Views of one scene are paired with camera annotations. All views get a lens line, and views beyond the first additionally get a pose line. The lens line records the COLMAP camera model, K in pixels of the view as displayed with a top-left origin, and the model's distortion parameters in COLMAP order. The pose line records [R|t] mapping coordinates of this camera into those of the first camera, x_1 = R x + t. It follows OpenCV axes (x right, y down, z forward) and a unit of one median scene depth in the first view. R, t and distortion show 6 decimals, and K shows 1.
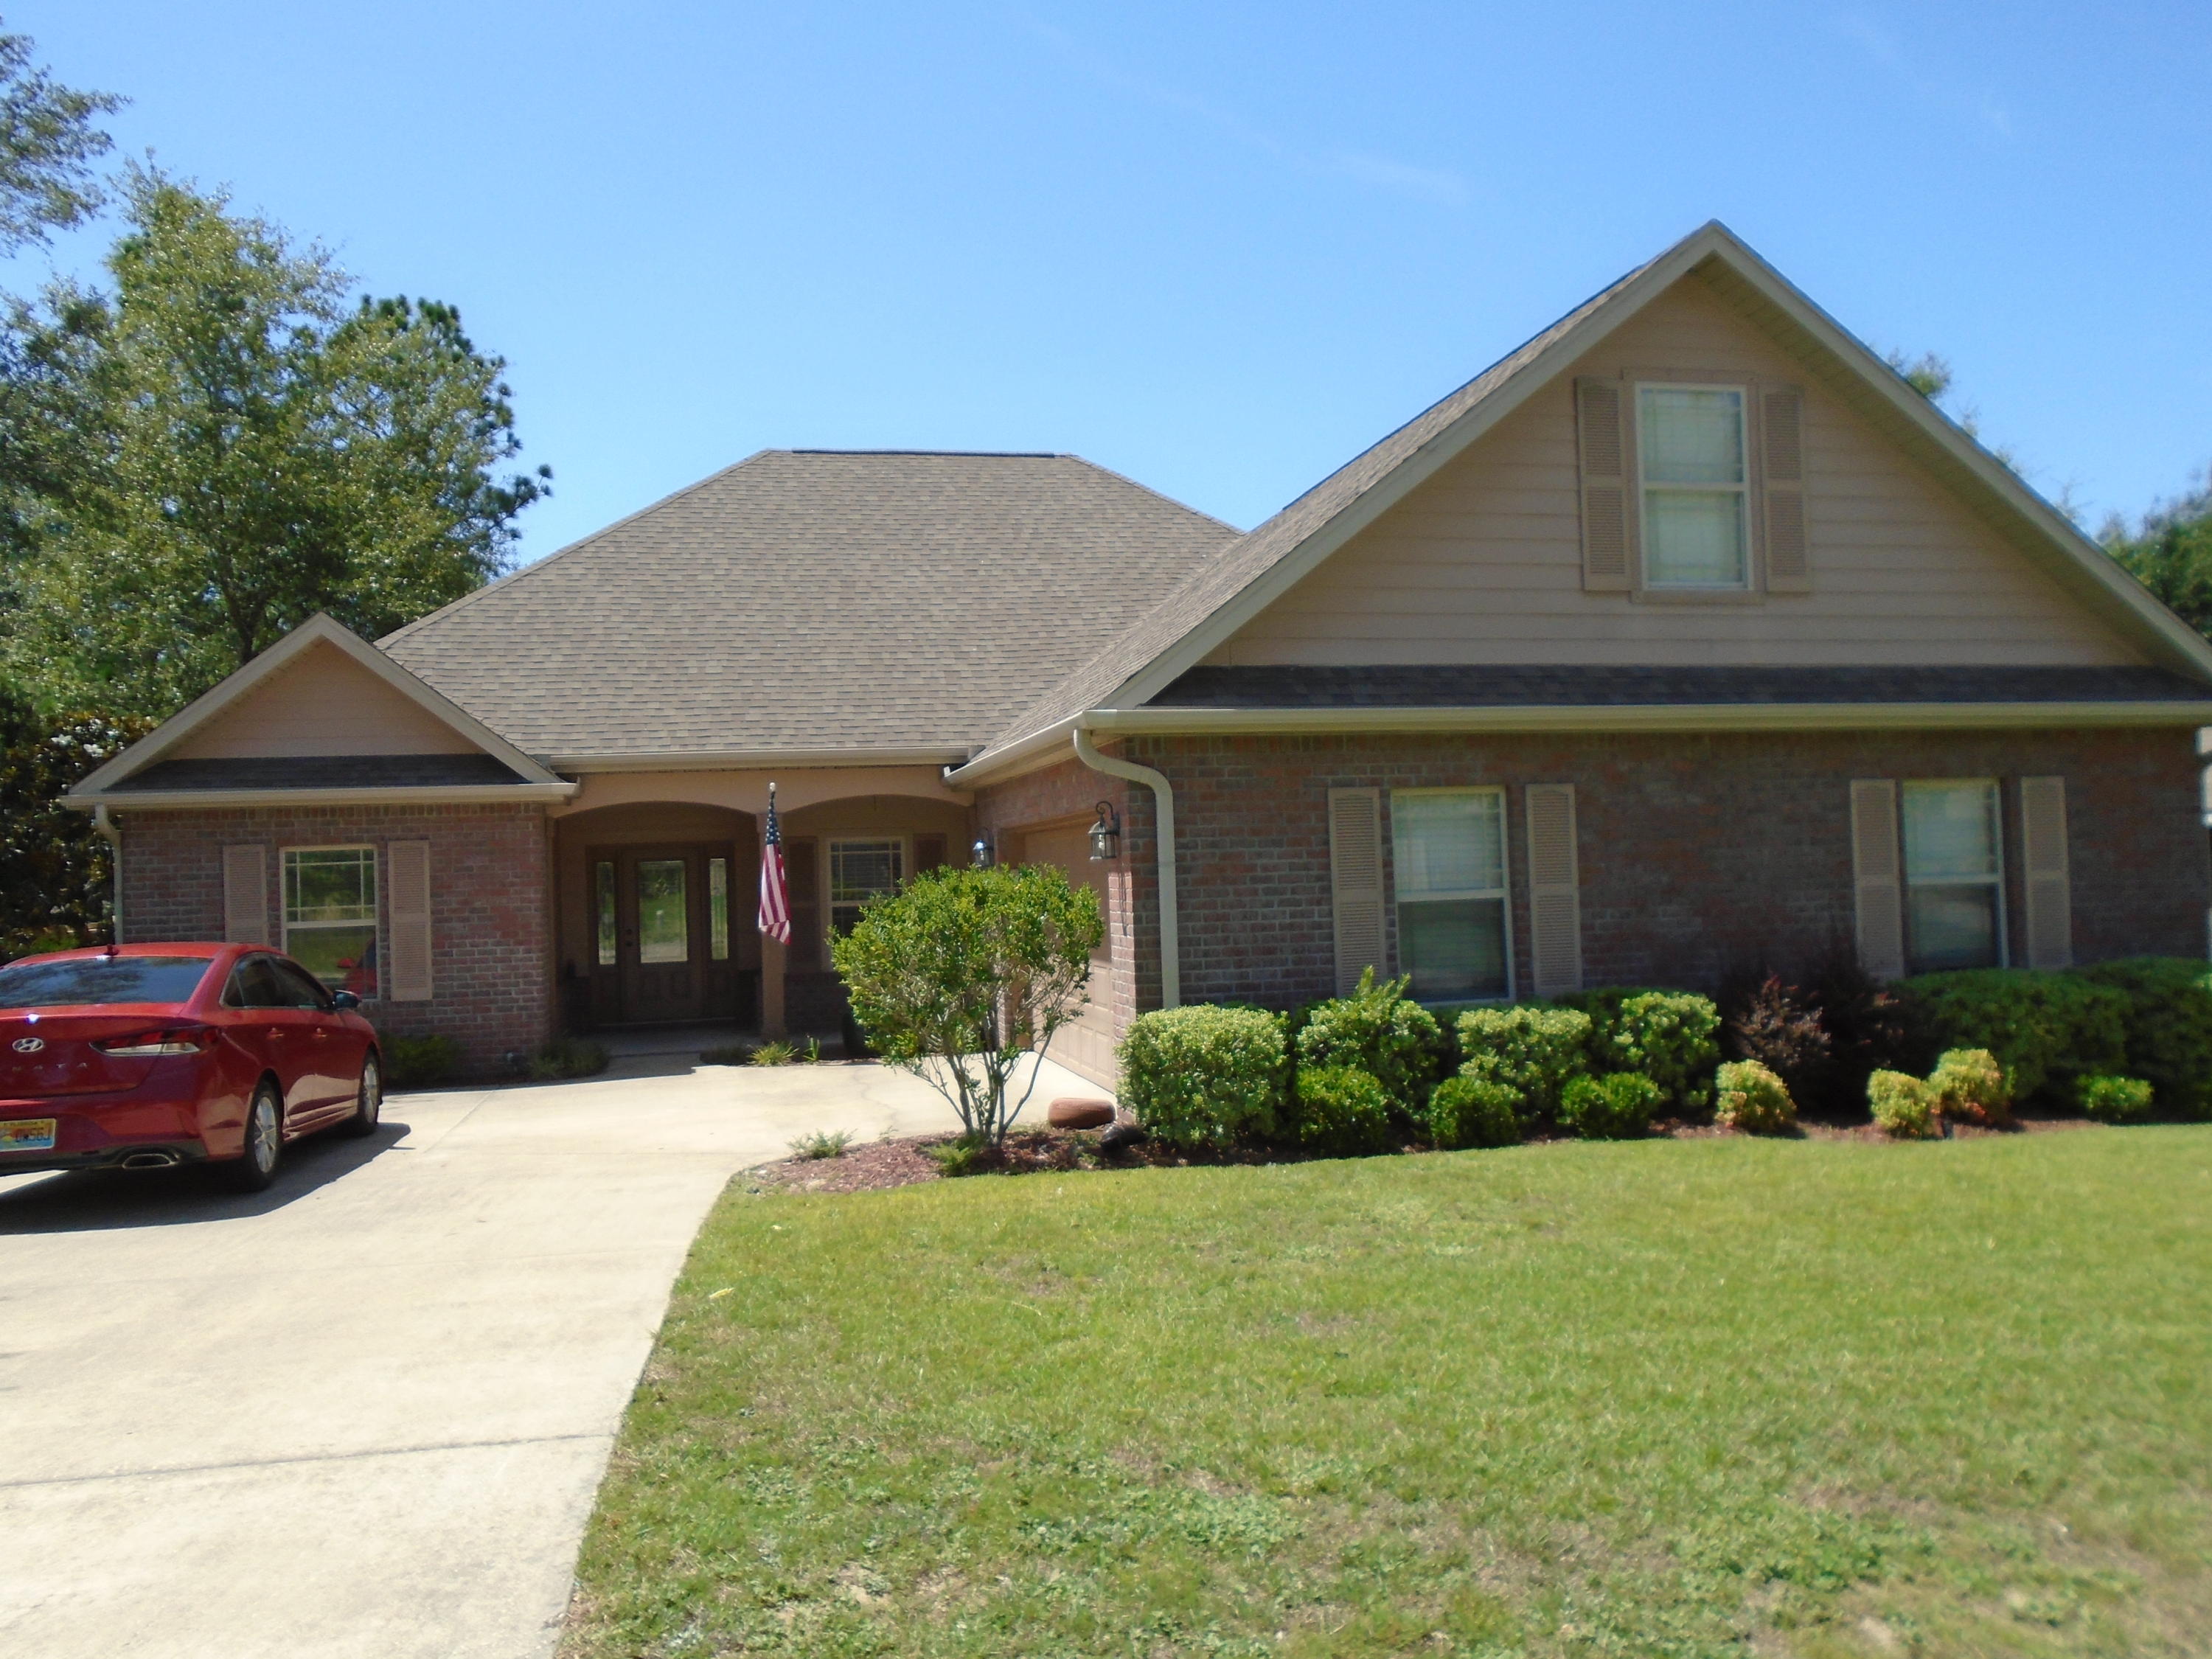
lens RADIAL K [[1701.5, 0, 1101.6], [0, 1701.5, 830.1], [0, 0, 1]] dist [-0.005663, -0.001875]
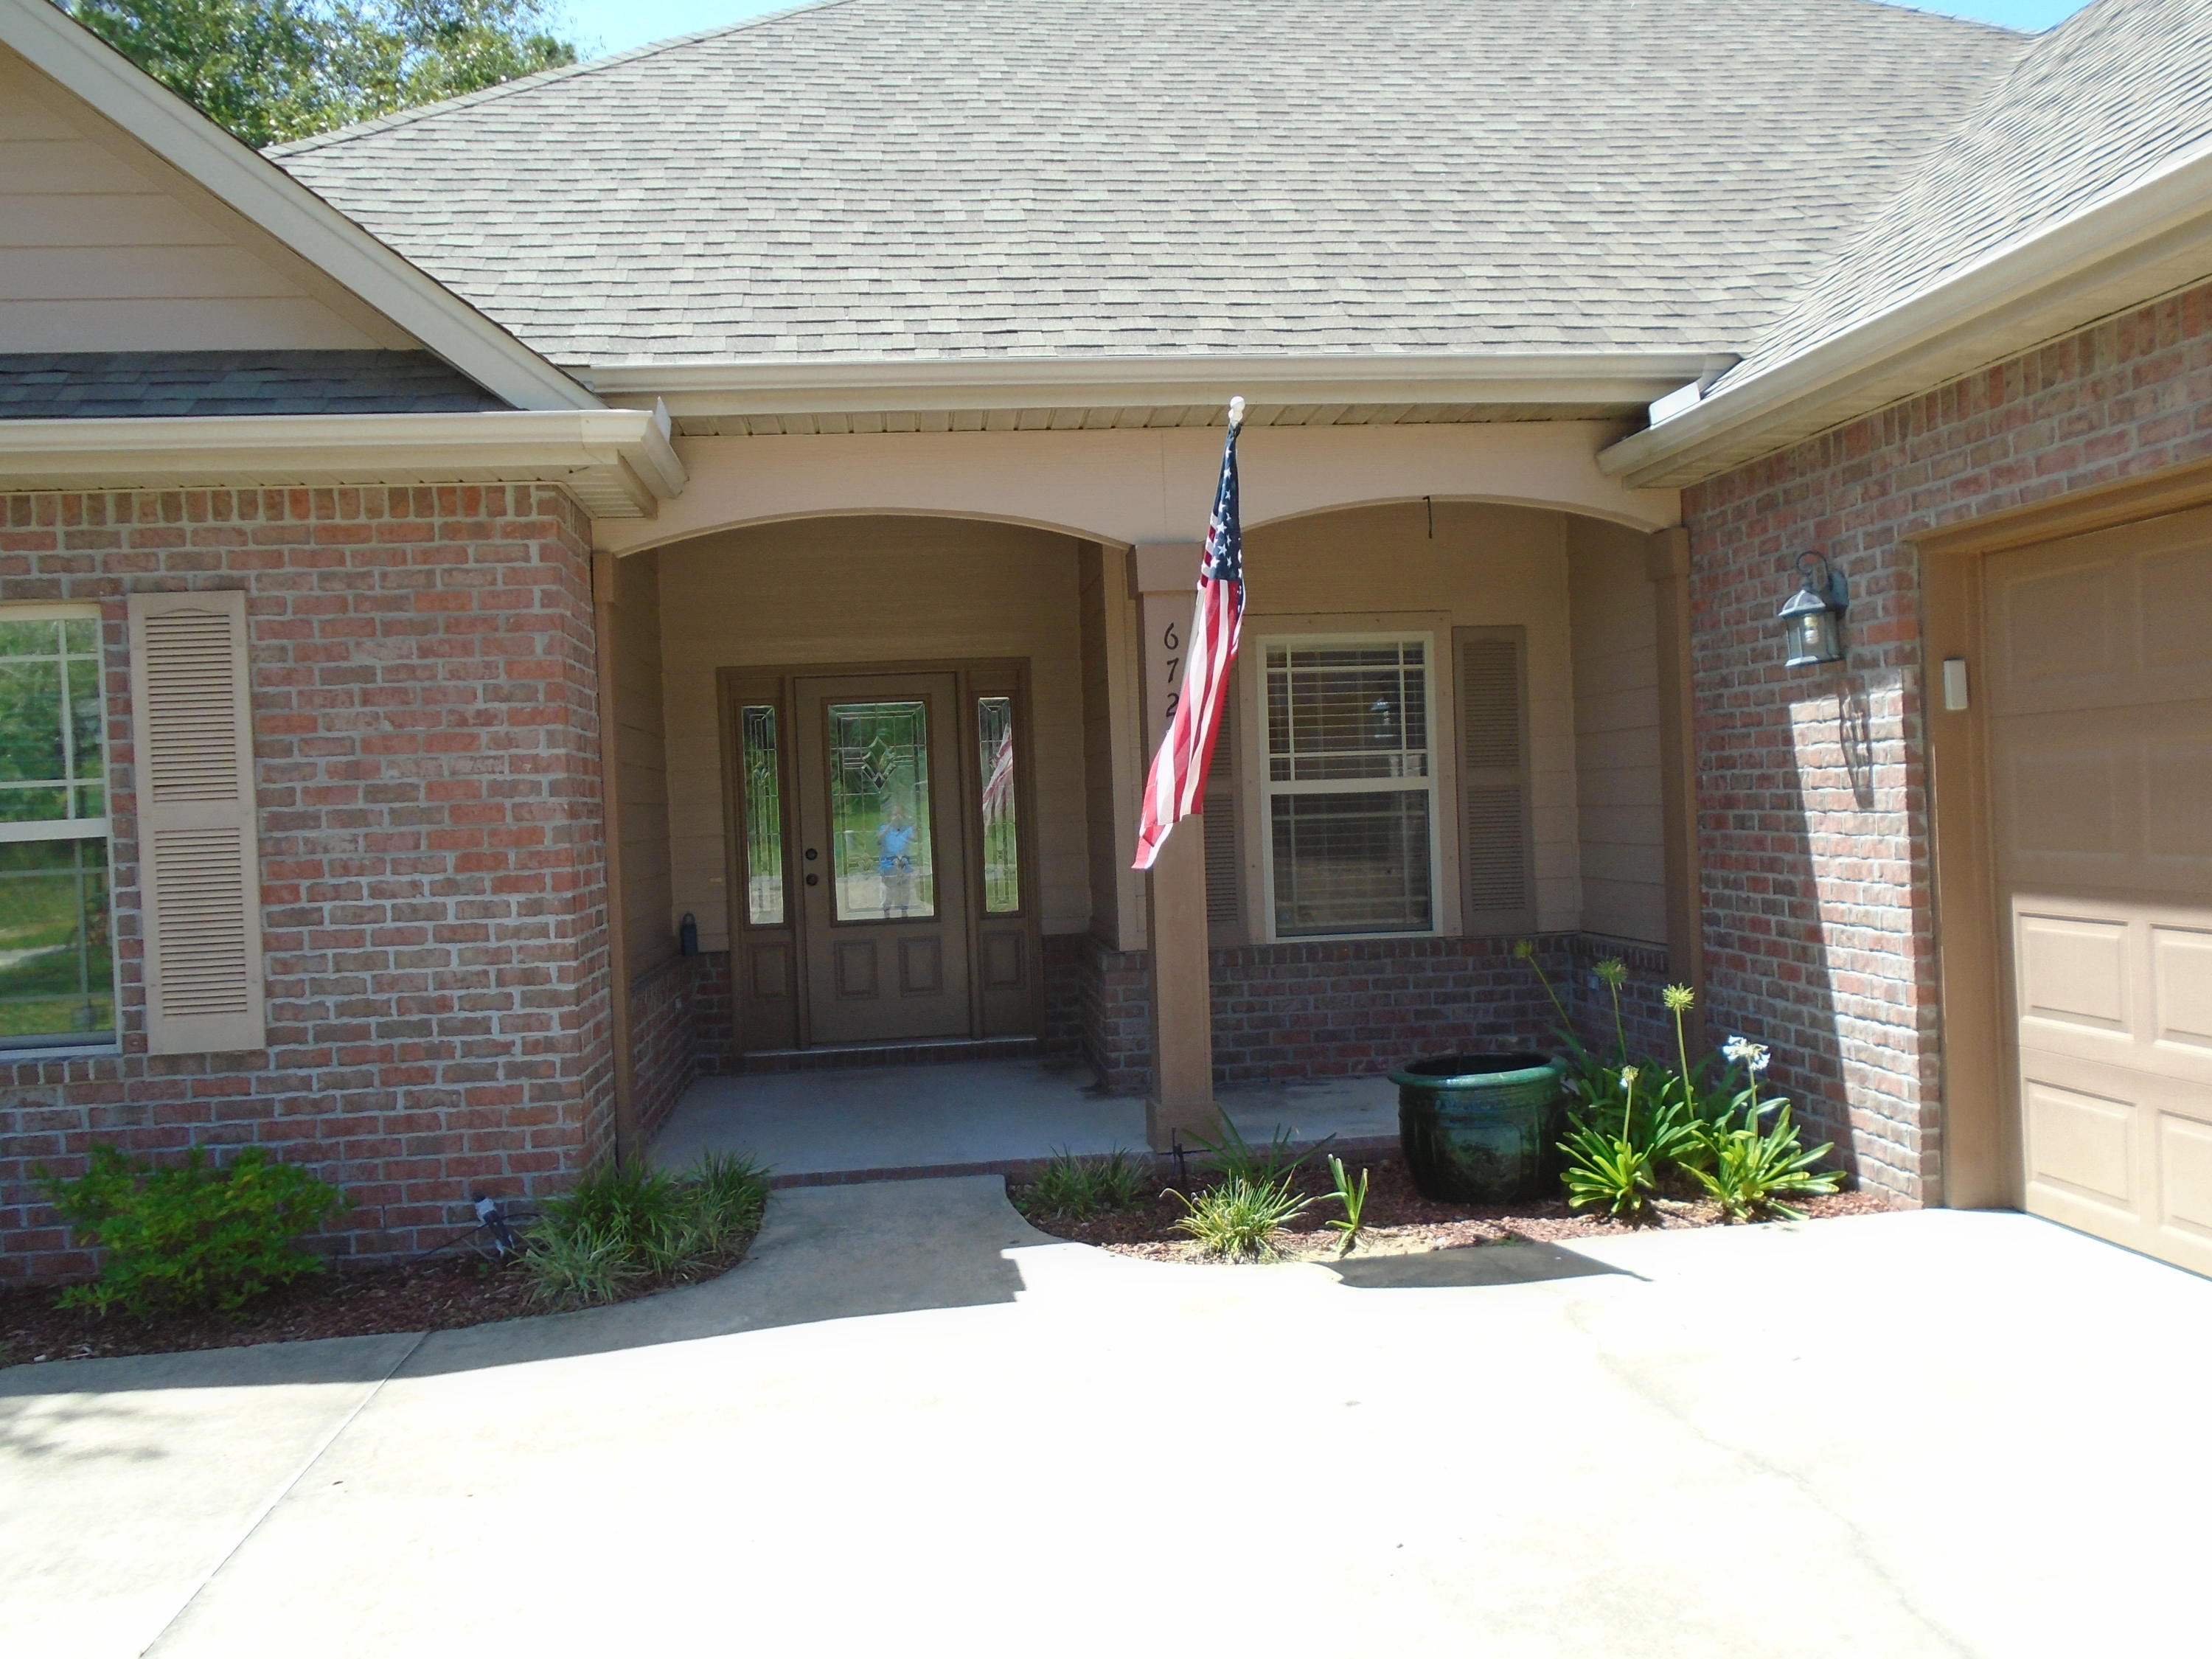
lens RADIAL K [[1701.5, 0, 1106.9], [0, 1701.5, 828.8], [0, 0, 1]] dist [-0.005663, -0.001875]
pose [[0.995446, -0.003551, -0.095260, -0.174745], [0.007854, 0.998963, 0.044837, 0.037559], [0.095002, -0.045381, 0.994442, 0.623635]]
